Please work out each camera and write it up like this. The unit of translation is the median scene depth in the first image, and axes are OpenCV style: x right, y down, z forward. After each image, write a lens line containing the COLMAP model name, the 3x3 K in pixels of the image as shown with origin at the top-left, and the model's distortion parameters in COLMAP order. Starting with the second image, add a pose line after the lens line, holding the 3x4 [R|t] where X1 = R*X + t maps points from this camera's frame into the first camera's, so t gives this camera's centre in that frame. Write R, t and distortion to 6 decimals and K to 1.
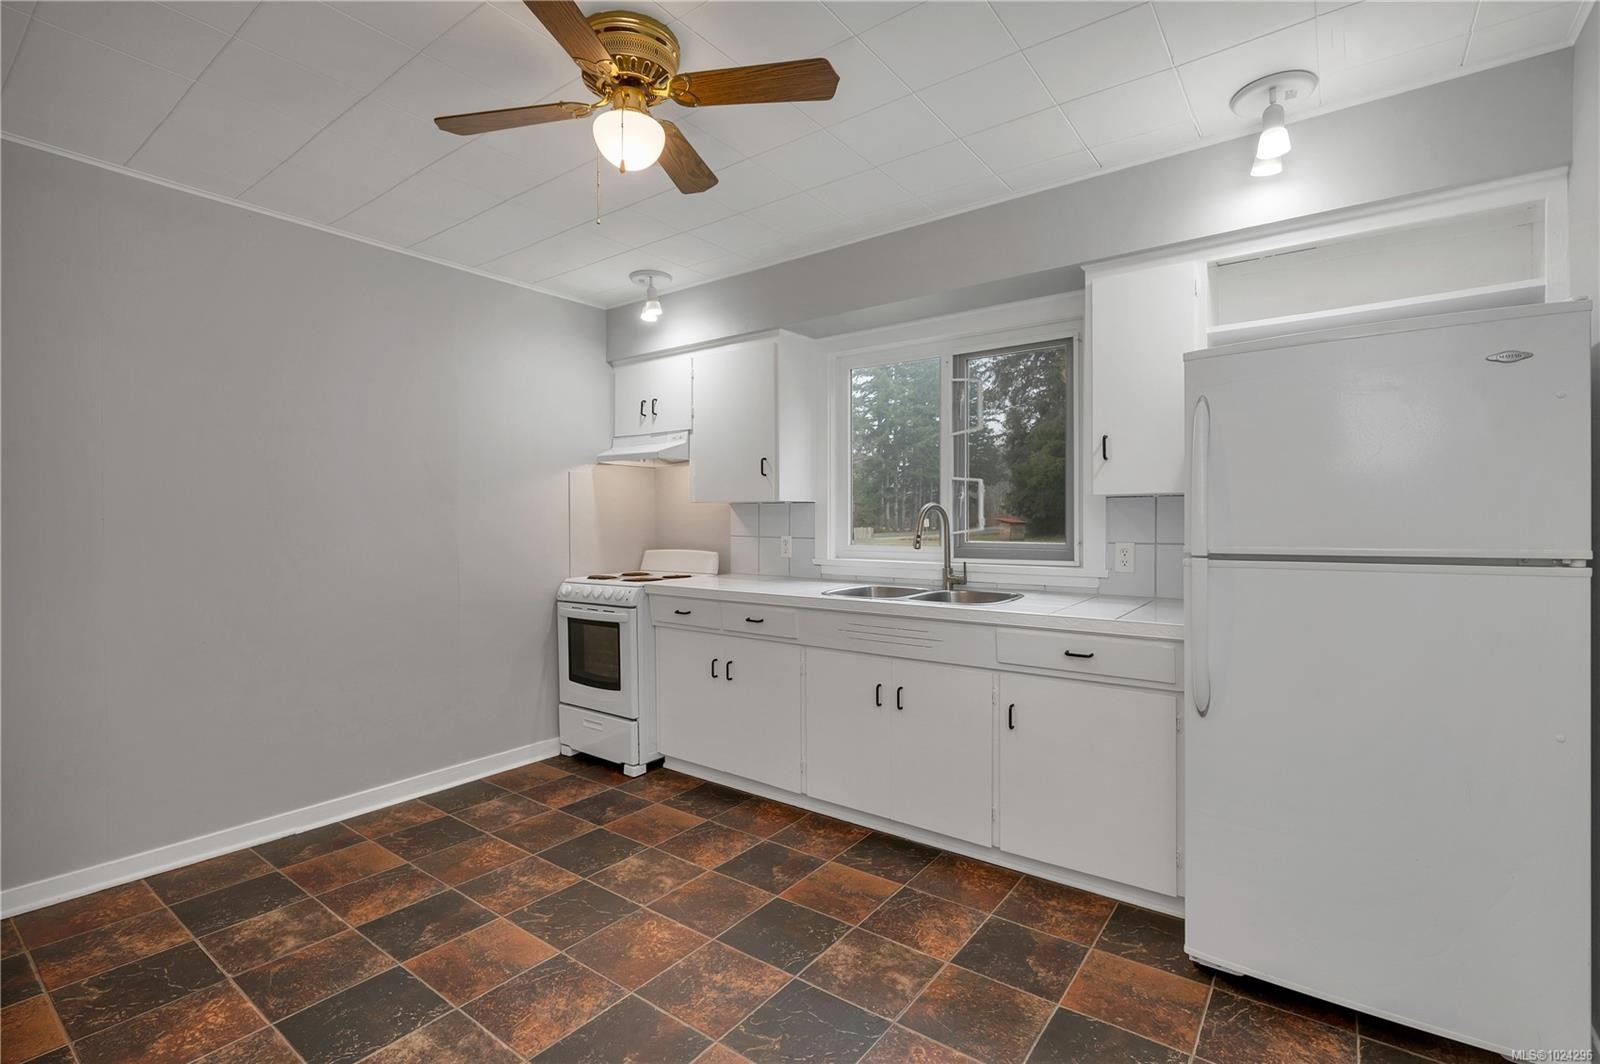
lens RADIAL K [[720.2, 0, 799.1], [0, 720.2, 481.3], [0, 0, 1]] dist [-0.003255, -0.006263]
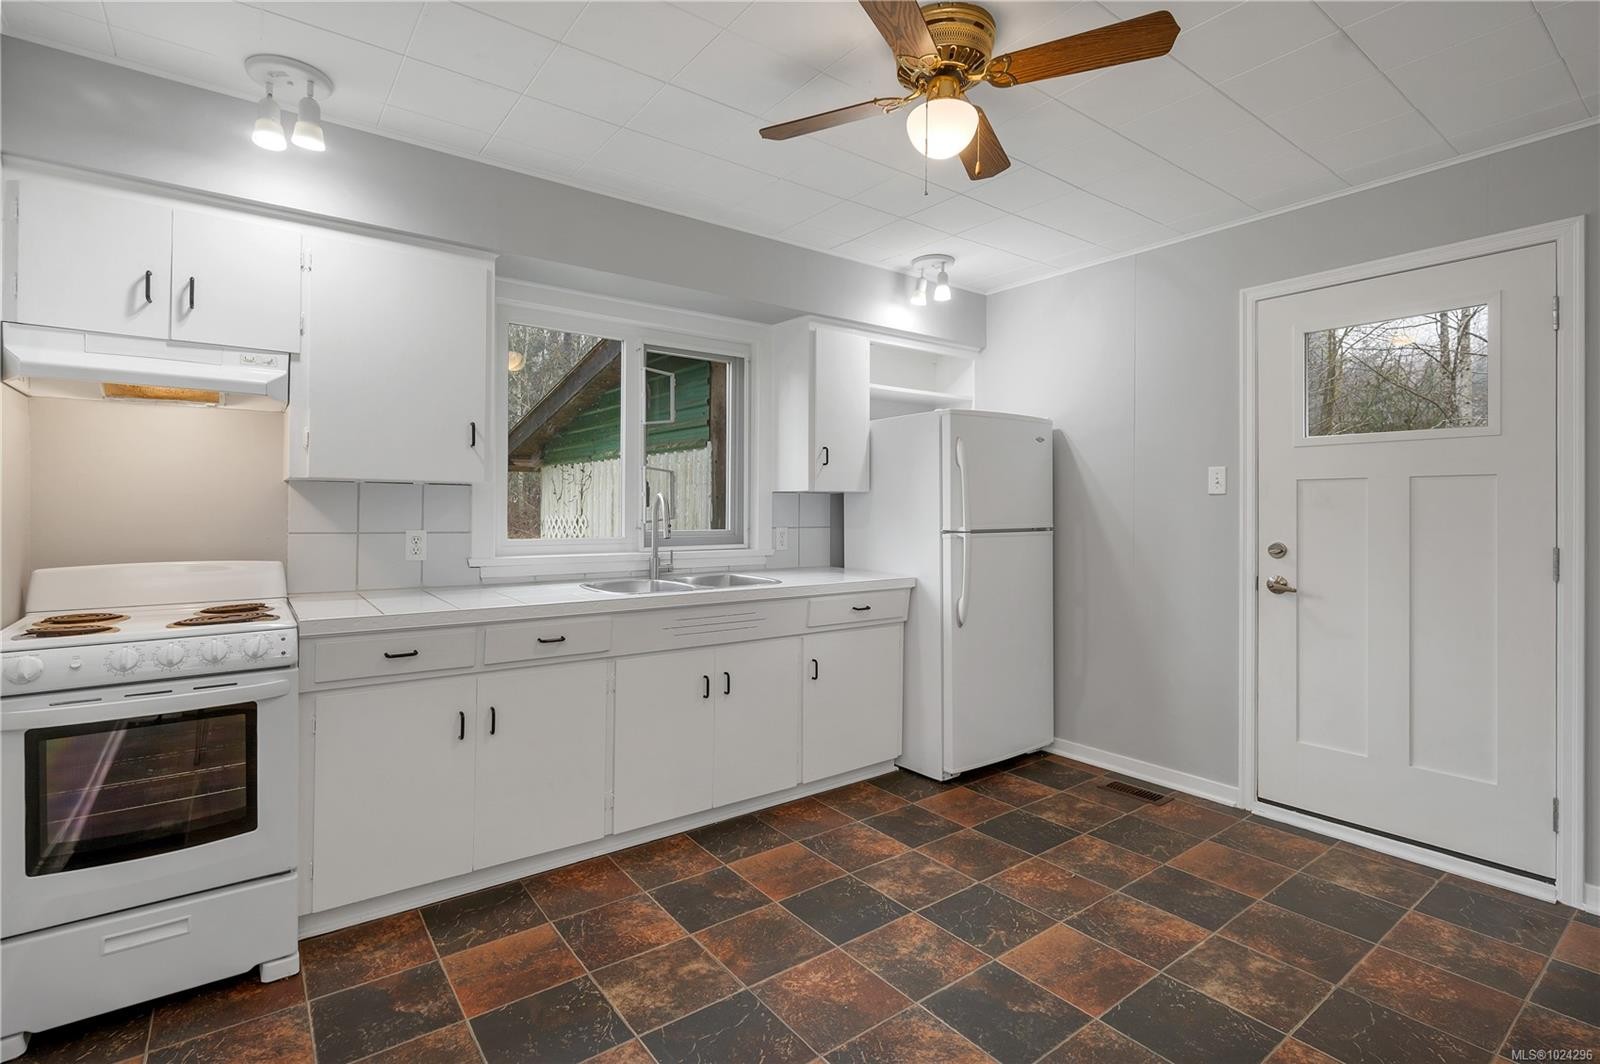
lens RADIAL K [[752.7, 0, 801.1], [0, 752.7, 511.9], [0, 0, 1]] dist [-0.010890, -0.001058]
pose [[0.279664, -0.000198, 0.960098, -0.840201], [-0.056079, 0.998289, 0.016541, 0.036077], [-0.958459, -0.058467, 0.279174, 0.619224]]
